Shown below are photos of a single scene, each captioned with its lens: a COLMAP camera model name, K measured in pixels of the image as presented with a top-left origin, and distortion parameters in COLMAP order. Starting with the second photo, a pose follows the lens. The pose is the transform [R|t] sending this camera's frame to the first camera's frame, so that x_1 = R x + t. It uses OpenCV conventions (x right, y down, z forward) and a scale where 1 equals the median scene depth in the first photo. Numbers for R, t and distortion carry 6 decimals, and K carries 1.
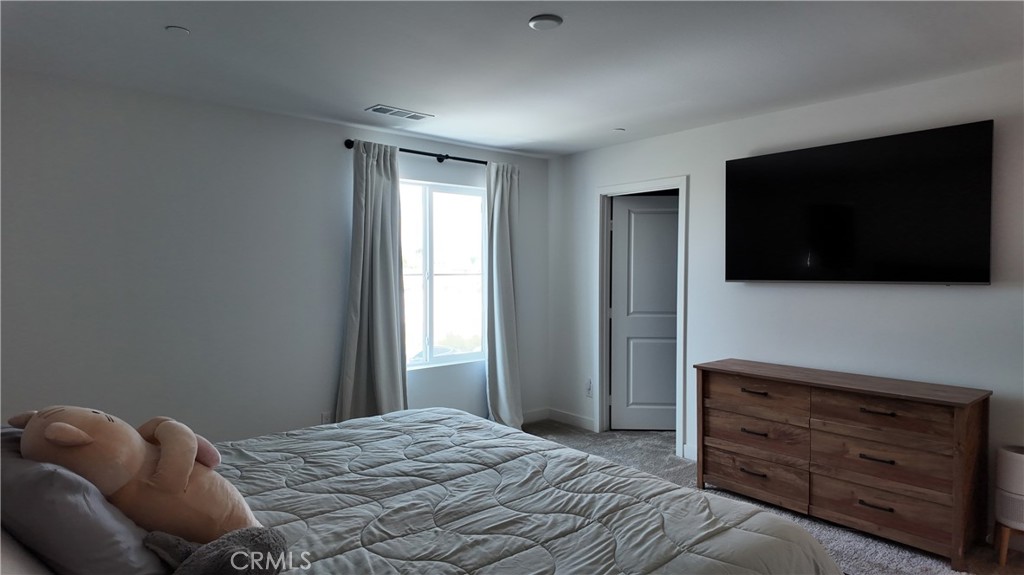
lens RADIAL K [[595.8, 0, 512.0], [0, 595.8, 287.5], [0, 0, 1]] dist [0.112540, -0.119855]
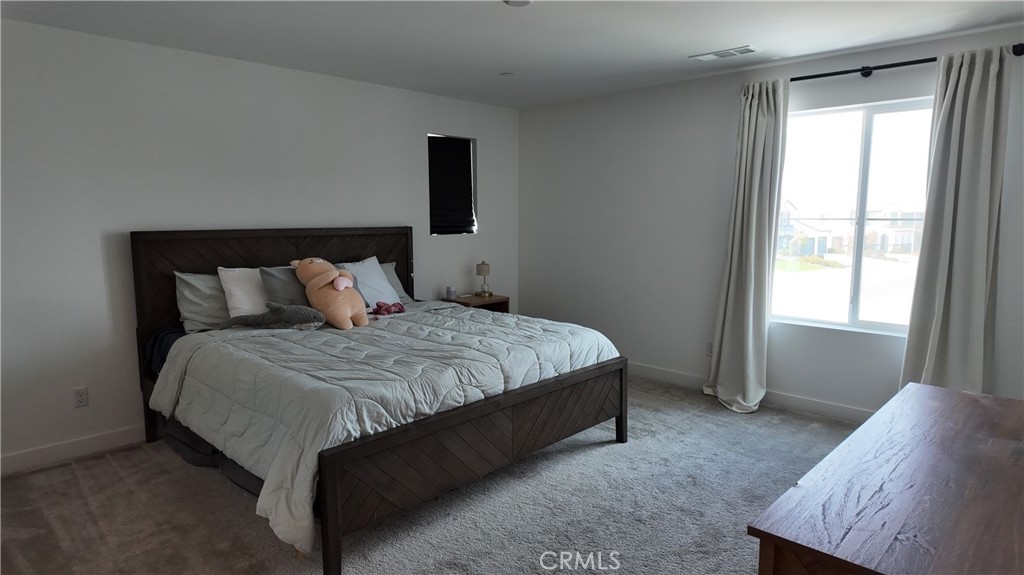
lens RADIAL K [[595.8, 0, 512.0], [0, 595.8, 287.5], [0, 0, 1]] dist [0.112540, -0.119855]
pose [[0.105547, 0.126405, -0.986348, 1.727352], [-0.032606, 0.991795, 0.123614, -0.044611], [0.993880, 0.019114, 0.108803, 1.183463]]
